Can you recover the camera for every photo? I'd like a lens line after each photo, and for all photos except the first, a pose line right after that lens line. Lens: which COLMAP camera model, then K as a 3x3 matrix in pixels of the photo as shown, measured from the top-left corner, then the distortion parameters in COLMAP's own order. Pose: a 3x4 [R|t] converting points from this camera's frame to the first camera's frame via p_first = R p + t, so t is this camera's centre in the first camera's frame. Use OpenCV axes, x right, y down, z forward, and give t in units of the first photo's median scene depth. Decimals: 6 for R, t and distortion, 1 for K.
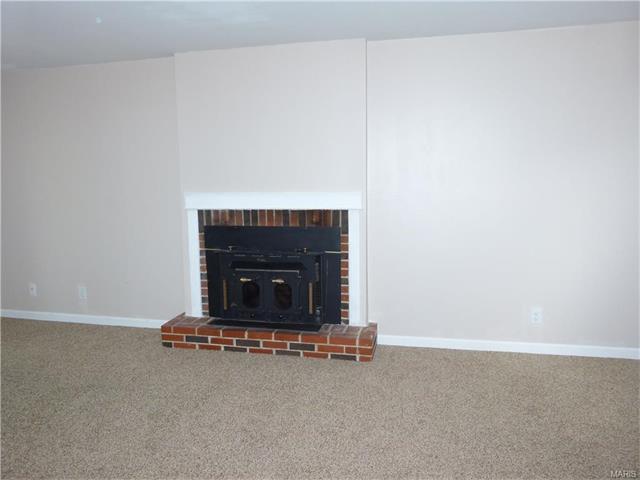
lens RADIAL K [[472.6, 0, 319.5], [0, 472.6, 239.4], [0, 0, 1]] dist [-0.042089, 0.013398]
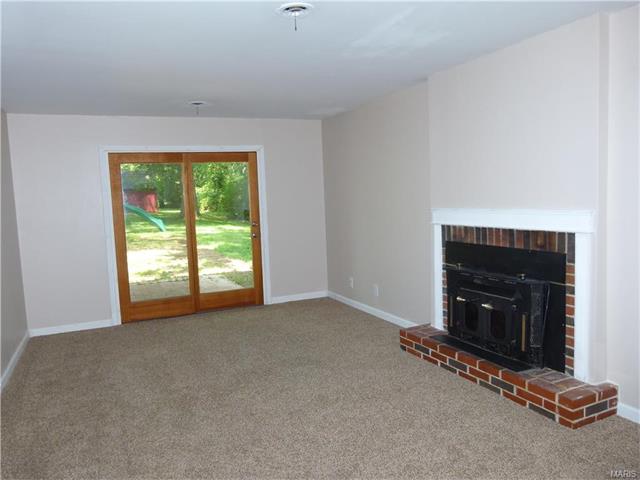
lens RADIAL K [[472.6, 0, 319.2], [0, 472.6, 240.1], [0, 0, 1]] dist [-0.042089, 0.013398]
pose [[0.616000, 0.065222, -0.785041, 0.402699], [-0.077920, 0.996724, 0.021667, -0.032732], [0.783883, 0.047823, 0.619065, 0.166973]]
